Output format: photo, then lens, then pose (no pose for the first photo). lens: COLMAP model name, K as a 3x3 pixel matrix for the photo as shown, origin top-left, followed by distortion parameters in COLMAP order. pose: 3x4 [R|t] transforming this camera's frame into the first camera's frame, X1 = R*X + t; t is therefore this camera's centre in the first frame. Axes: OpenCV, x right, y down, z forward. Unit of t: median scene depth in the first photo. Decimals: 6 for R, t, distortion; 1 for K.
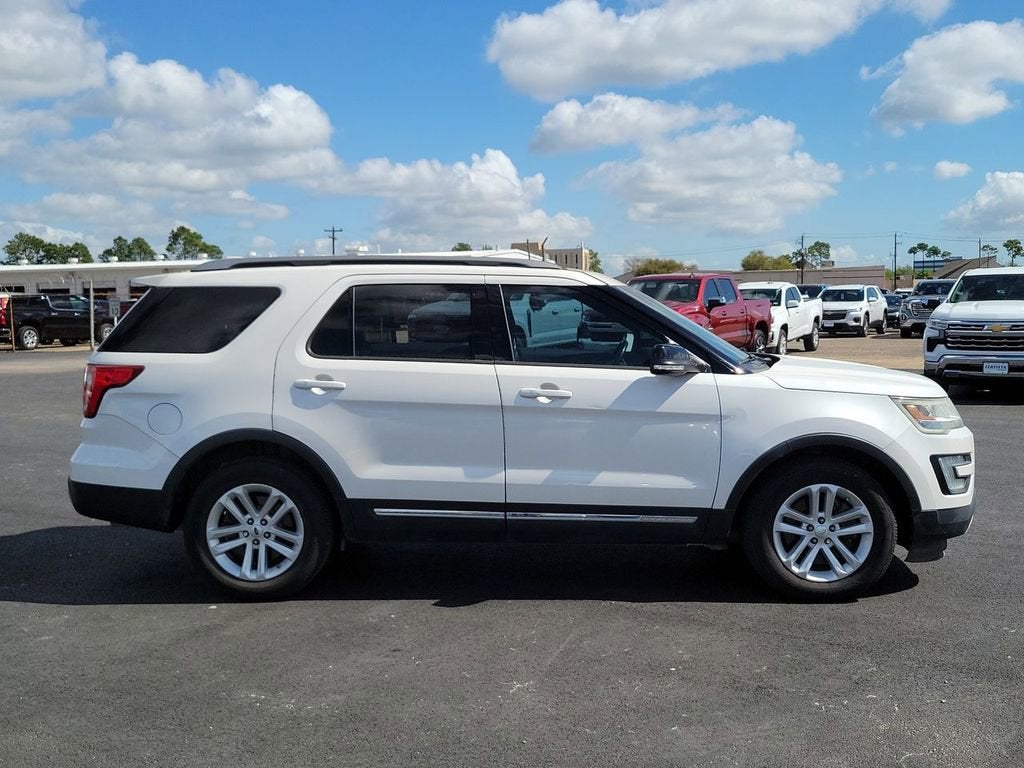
lens RADIAL K [[1097.3, 0, 511.5], [0, 1097.3, 384.3], [0, 0, 1]] dist [0.044241, 0.000000]
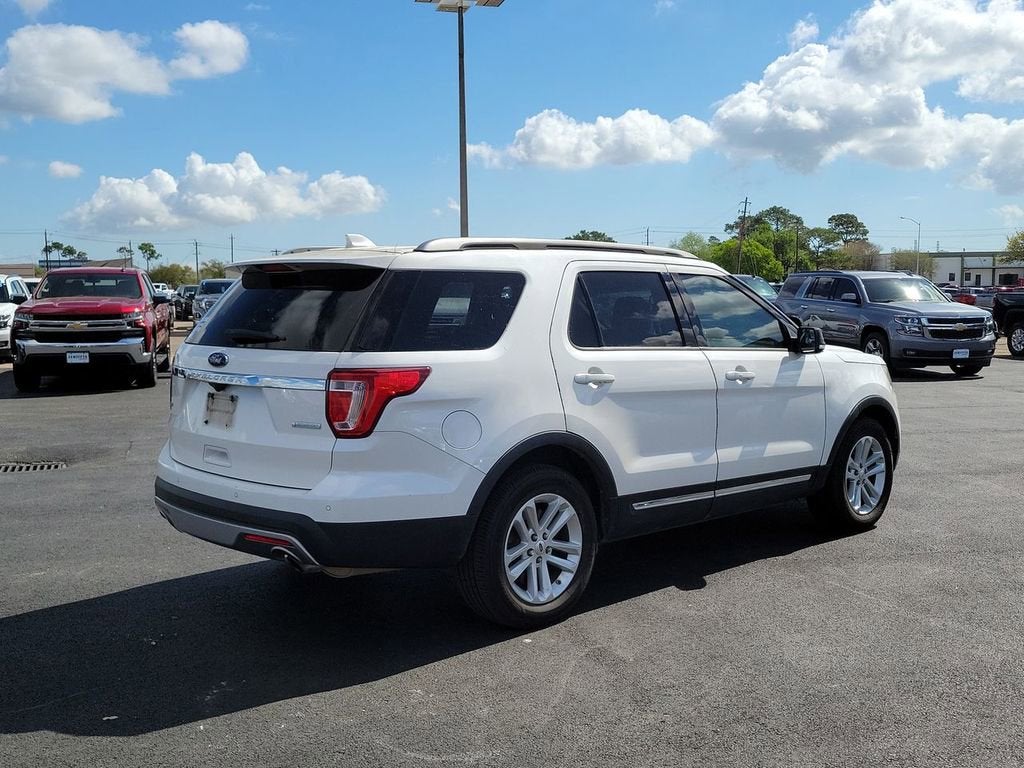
lens RADIAL K [[1097.3, 0, 518.4], [0, 1097.3, 388.6], [0, 0, 1]] dist [0.044241, 0.000000]
pose [[0.709063, -0.057002, 0.702838, -0.859313], [0.055030, 0.998161, 0.025436, -0.017589], [-0.702995, 0.020642, 0.710895, 0.379405]]
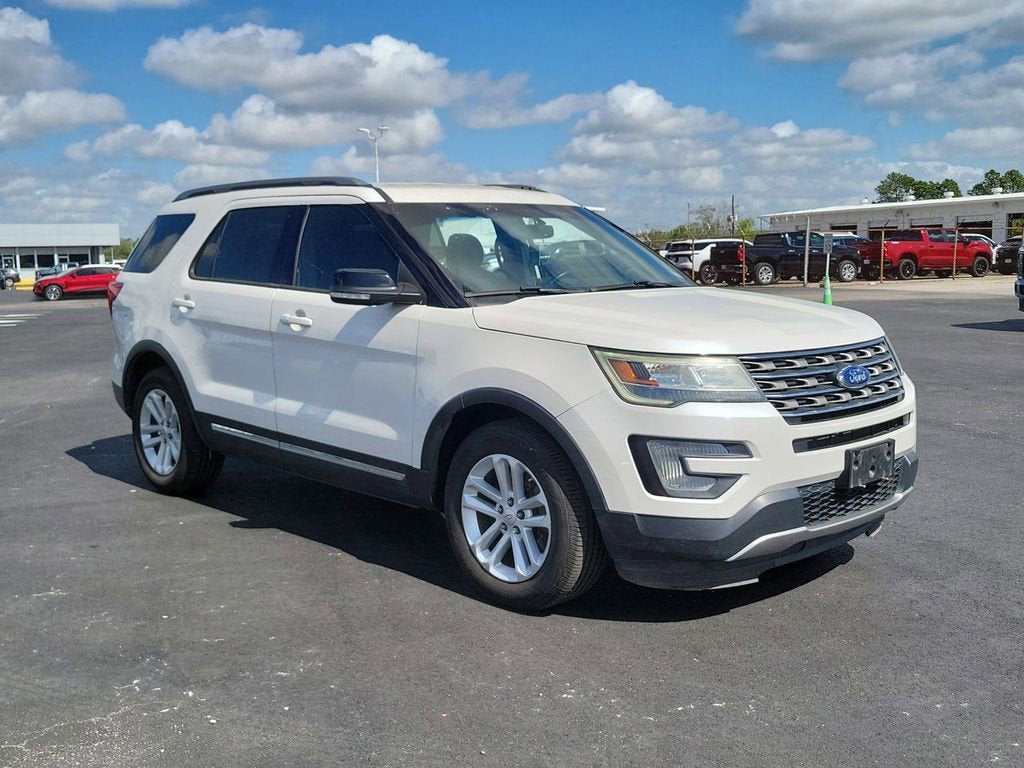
lens RADIAL K [[1097.3, 0, 512.2], [0, 1097.3, 382.8], [0, 0, 1]] dist [0.044241, 0.000000]
pose [[0.696050, 0.083574, -0.713112, 0.818111], [-0.045548, 0.996342, 0.072309, -0.014779], [0.716547, -0.017850, 0.697311, 0.466016]]
